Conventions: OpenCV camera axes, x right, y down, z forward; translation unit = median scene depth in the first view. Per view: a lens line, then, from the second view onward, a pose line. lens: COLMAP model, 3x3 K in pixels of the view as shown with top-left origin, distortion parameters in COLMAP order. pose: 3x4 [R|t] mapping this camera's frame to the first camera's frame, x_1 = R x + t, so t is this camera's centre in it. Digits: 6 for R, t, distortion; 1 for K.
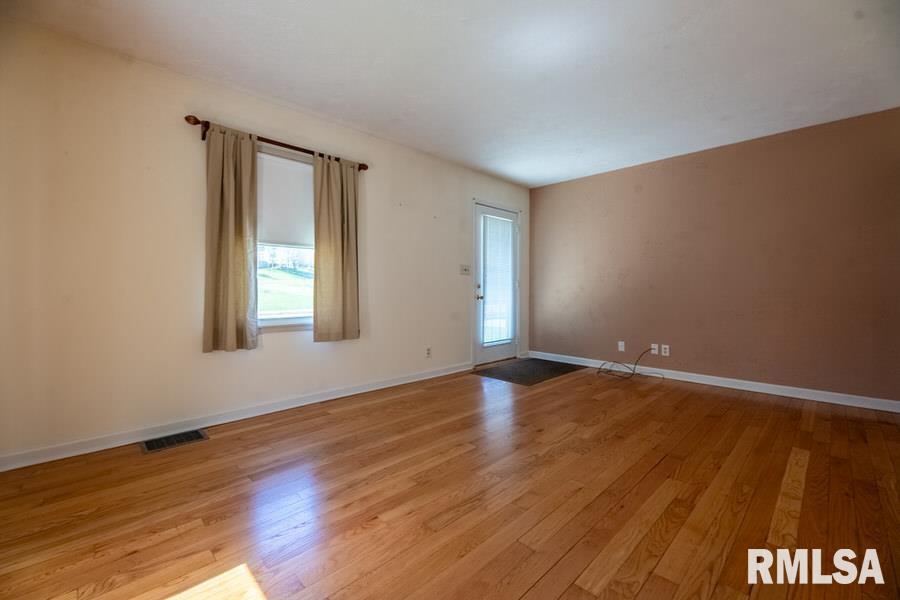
lens RADIAL K [[382.1, 0, 446.6], [0, 382.1, 292.9], [0, 0, 1]] dist [-0.001002, -0.000198]
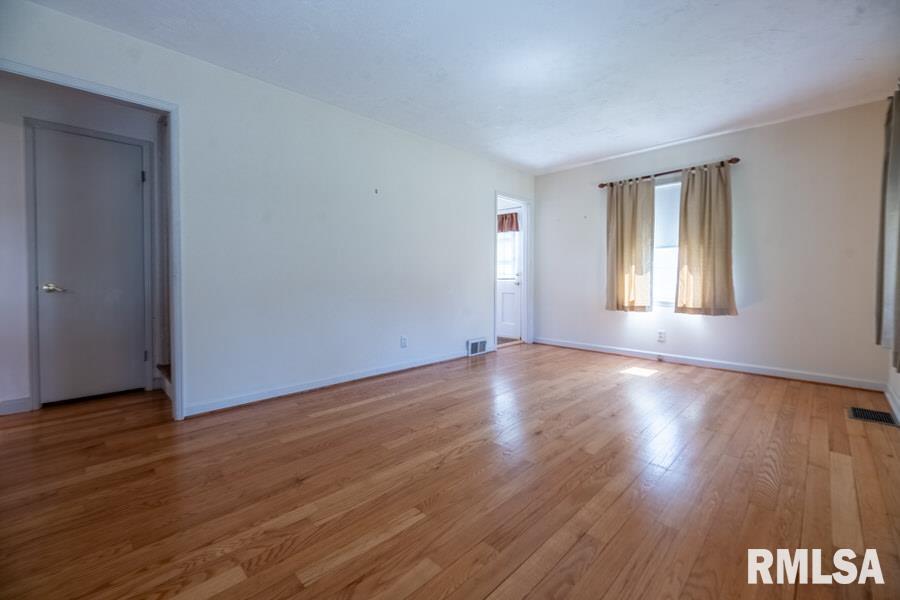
lens RADIAL K [[382.1, 0, 446.6], [0, 382.1, 292.9], [0, 0, 1]] dist [-0.001002, -0.000198]
pose [[-0.999813, -0.003639, -0.018970, 0.501524], [-0.004200, 0.999553, 0.029611, 0.002748], [0.018854, 0.029685, -0.999381, 1.979077]]
